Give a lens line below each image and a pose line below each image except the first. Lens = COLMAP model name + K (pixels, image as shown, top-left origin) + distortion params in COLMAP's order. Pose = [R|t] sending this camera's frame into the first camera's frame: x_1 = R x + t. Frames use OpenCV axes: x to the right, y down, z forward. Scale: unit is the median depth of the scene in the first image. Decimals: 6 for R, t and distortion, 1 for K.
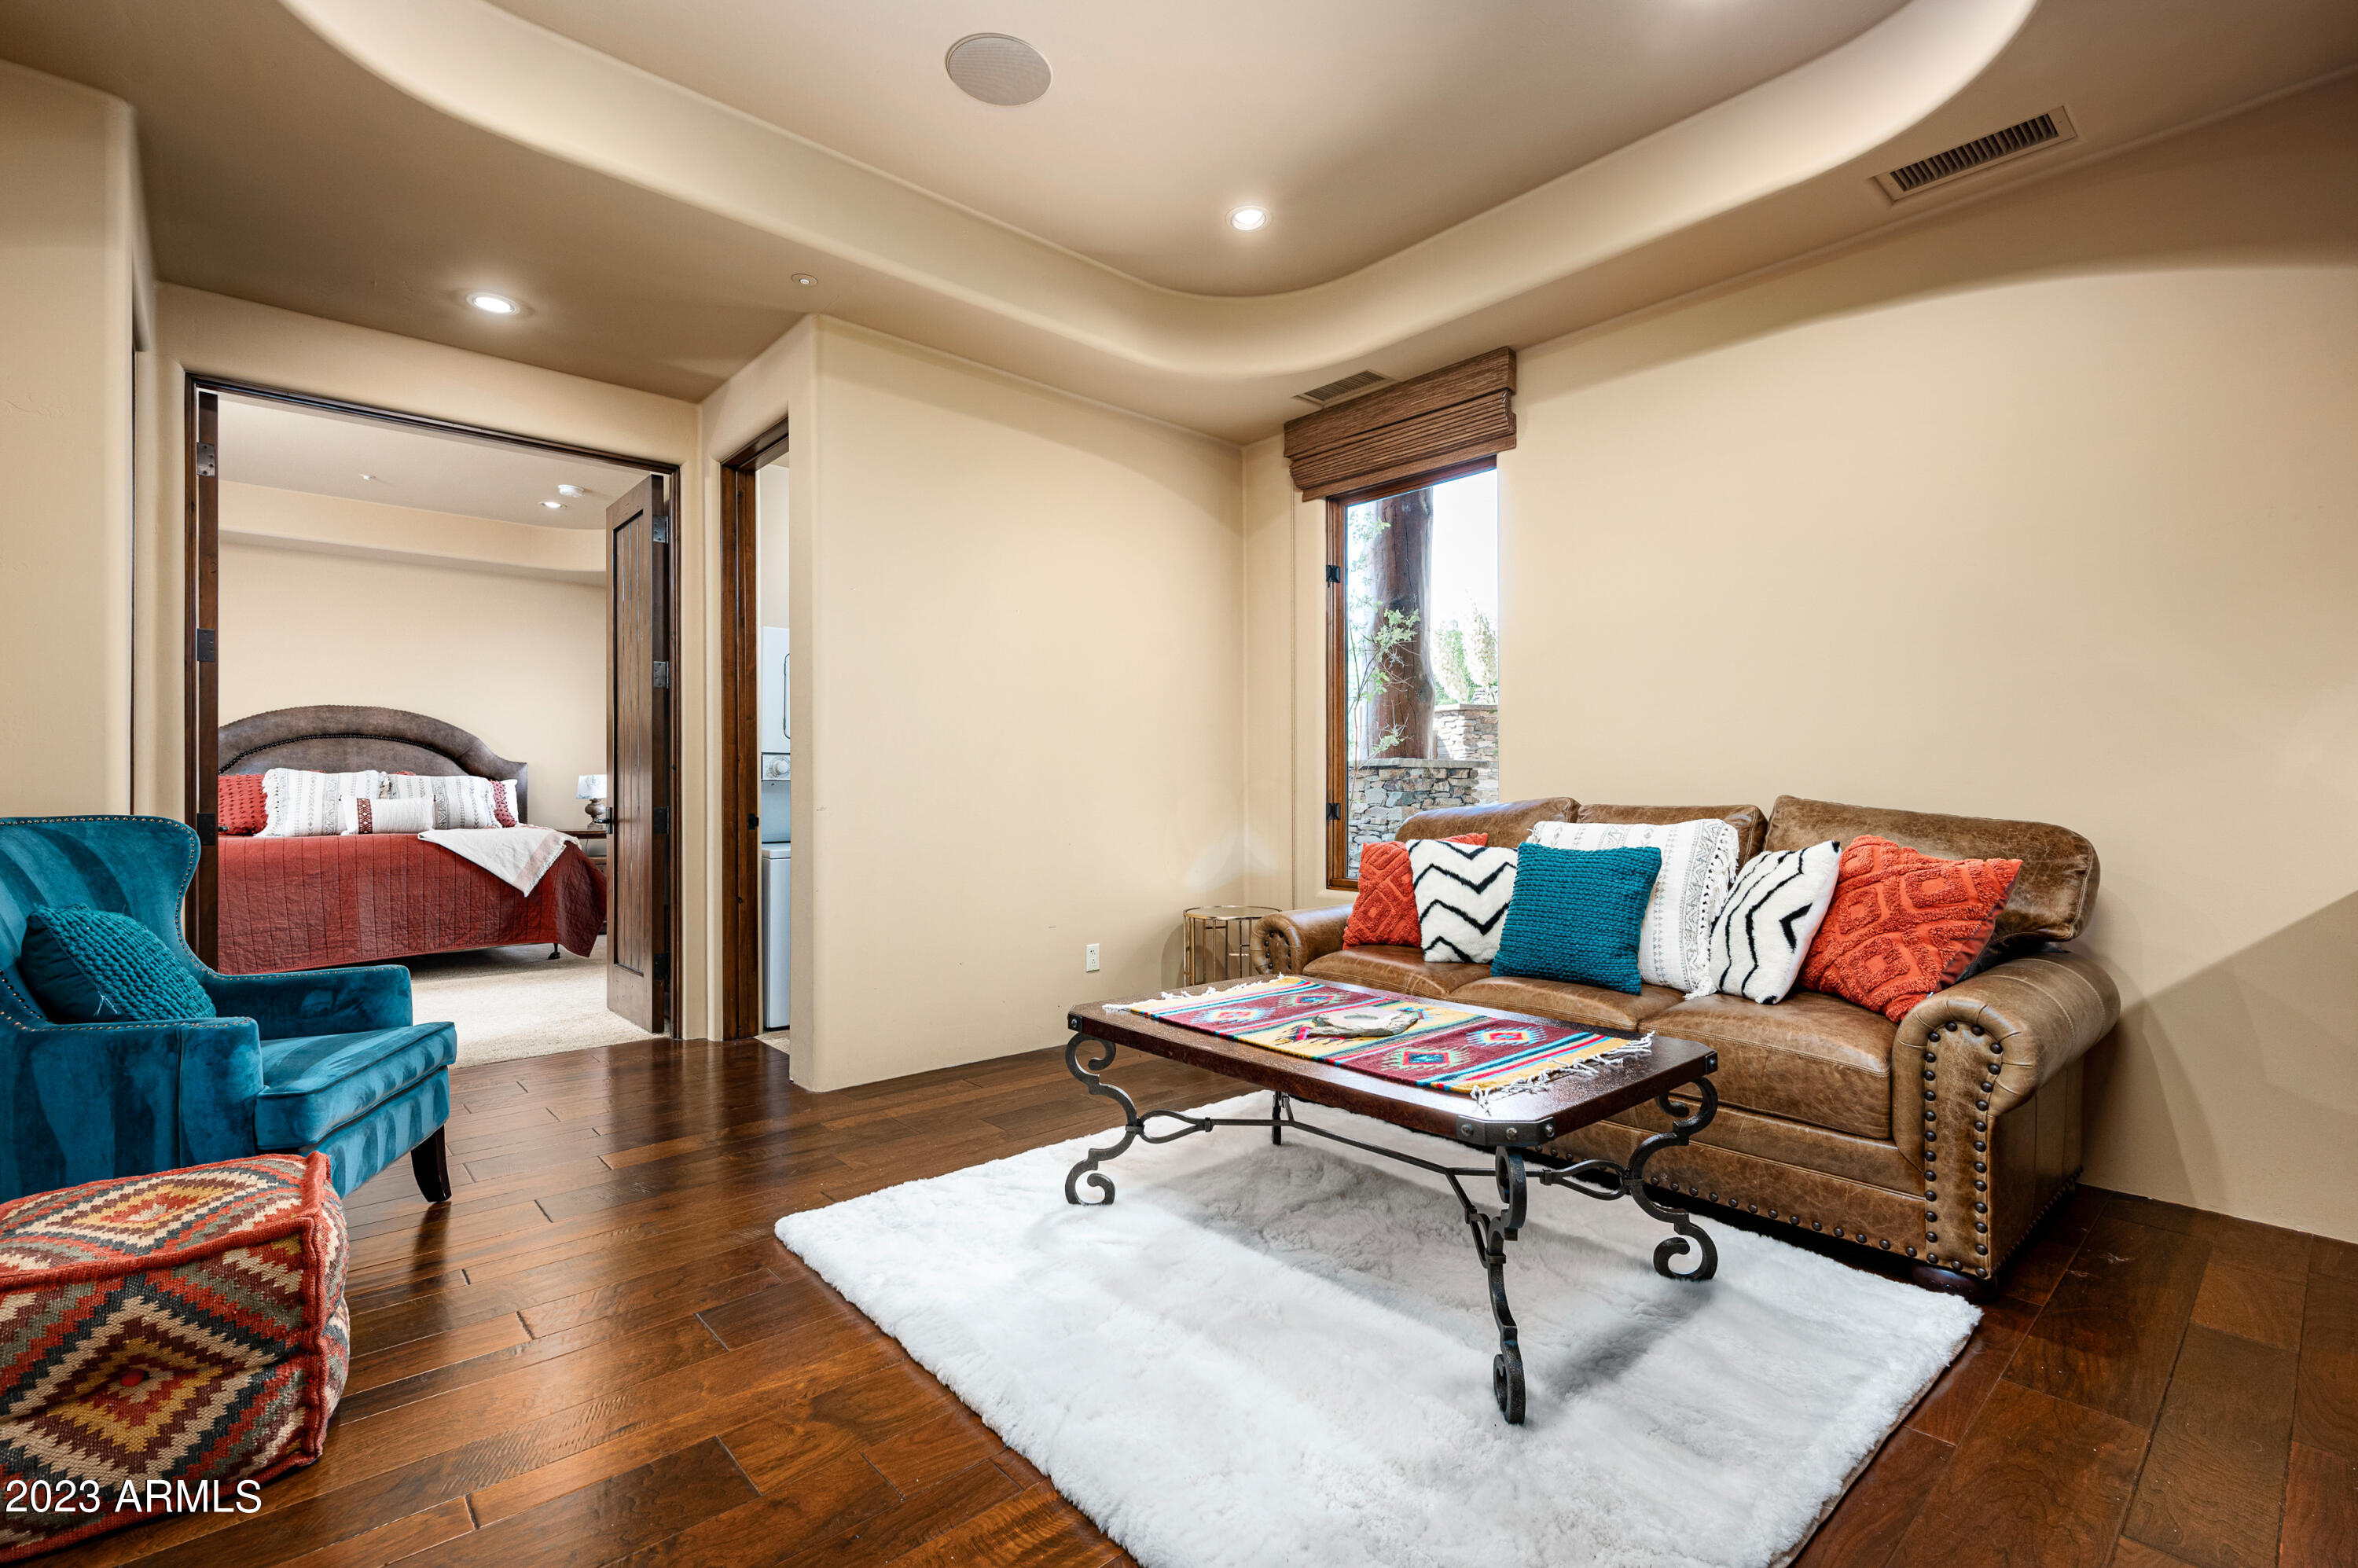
lens RADIAL K [[1059.3, 0, 1179.0], [0, 1059.3, 784.0], [0, 0, 1]] dist [-0.000614, -0.000067]
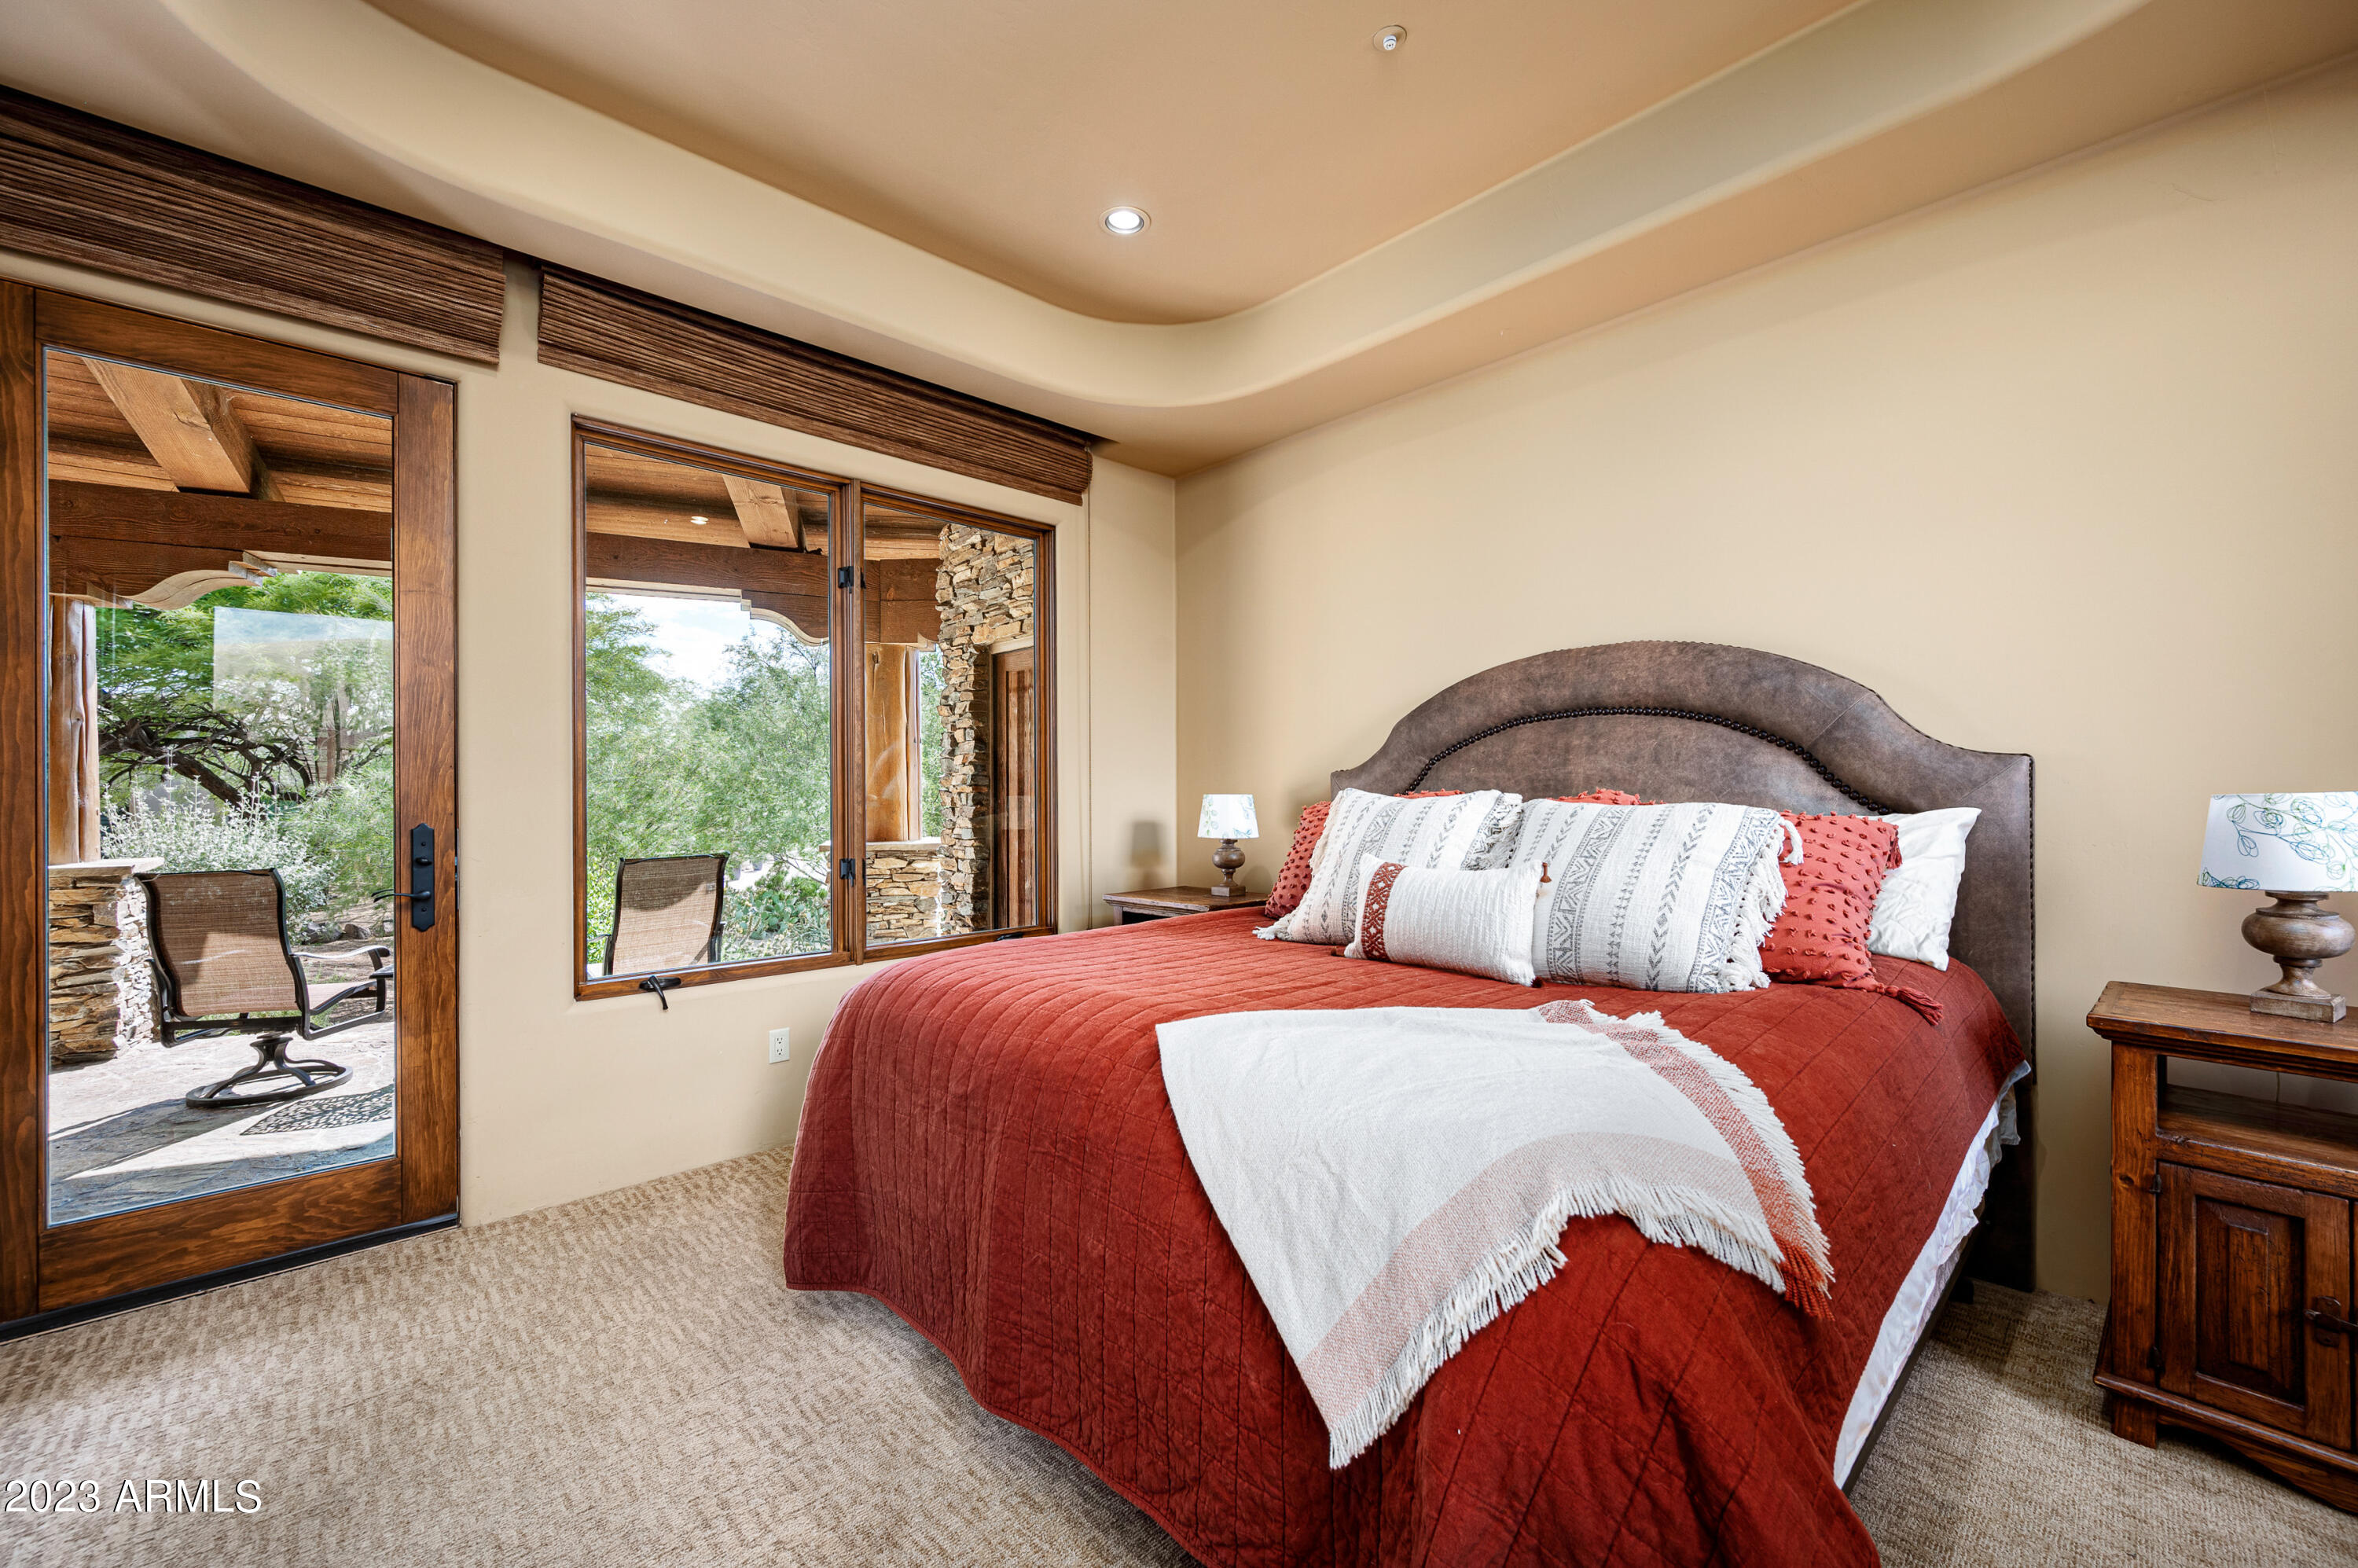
lens RADIAL K [[944.4, 0, 1179.0], [0, 944.4, 784.0], [0, 0, 1]] dist [-0.002254, -0.000464]
pose [[0.020777, -0.014850, -0.999674, -0.377030], [0.009177, 0.999850, -0.014662, -0.010024], [0.999742, -0.008869, 0.020910, 0.813394]]
